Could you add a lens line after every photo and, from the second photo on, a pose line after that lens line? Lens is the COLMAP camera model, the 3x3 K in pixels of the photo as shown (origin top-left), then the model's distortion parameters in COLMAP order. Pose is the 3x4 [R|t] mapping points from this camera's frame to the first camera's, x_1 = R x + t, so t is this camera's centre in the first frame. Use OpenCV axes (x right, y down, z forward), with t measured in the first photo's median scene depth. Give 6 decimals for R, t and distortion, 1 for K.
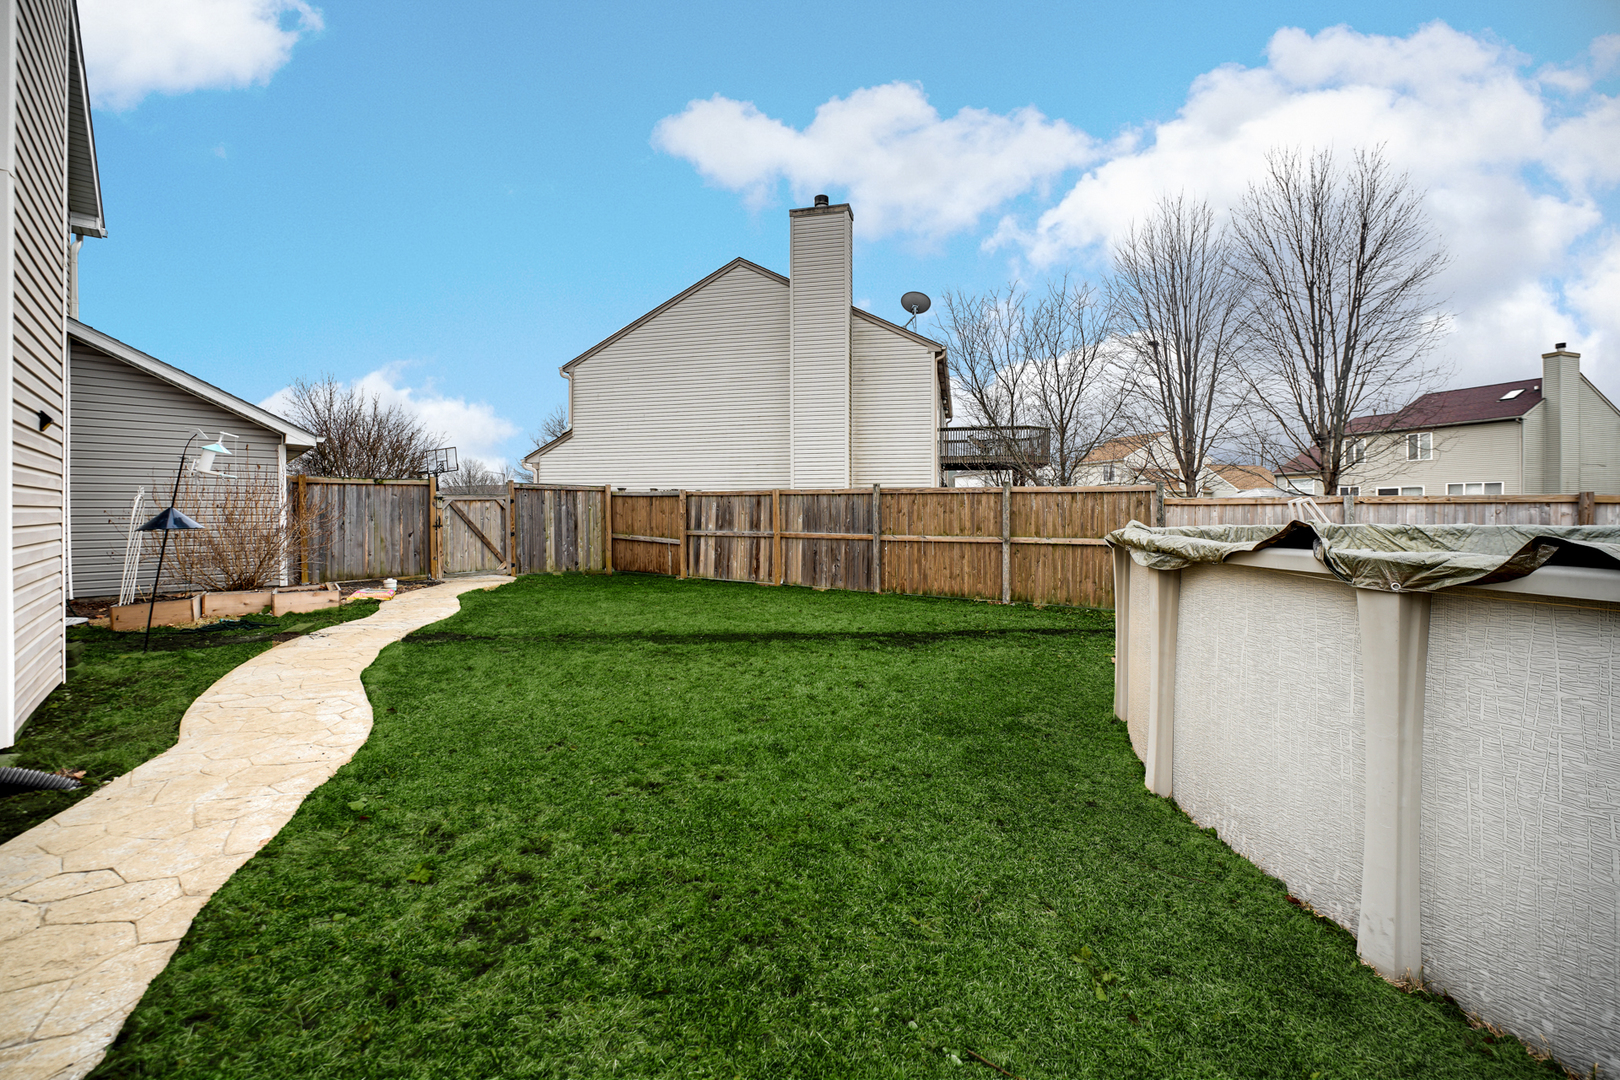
lens RADIAL K [[697.7, 0, 803.1], [0, 697.7, 515.0], [0, 0, 1]] dist [-0.029538, -0.000005]
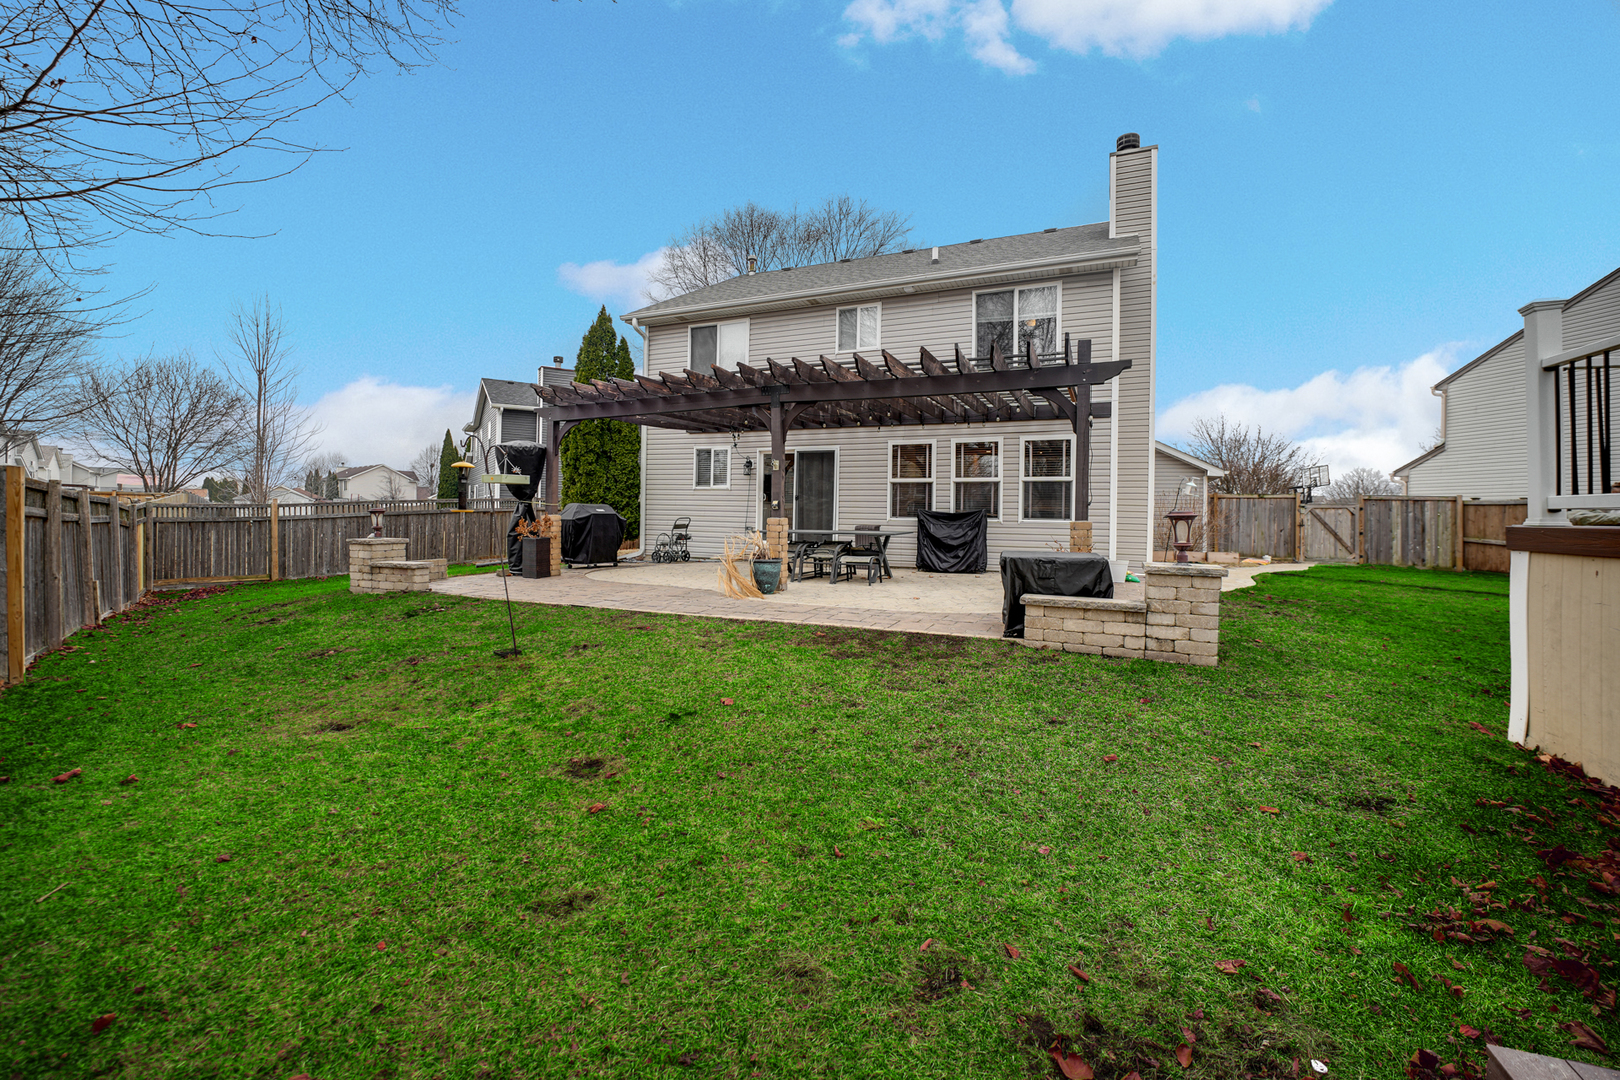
lens RADIAL K [[697.7, 0, 803.1], [0, 697.7, 515.0], [0, 0, 1]] dist [-0.029538, -0.000005]
pose [[0.419058, 0.005301, -0.907944, 0.286406], [-0.022778, 0.999730, -0.004677, 0.019692], [0.907674, 0.022641, 0.419065, -0.464705]]
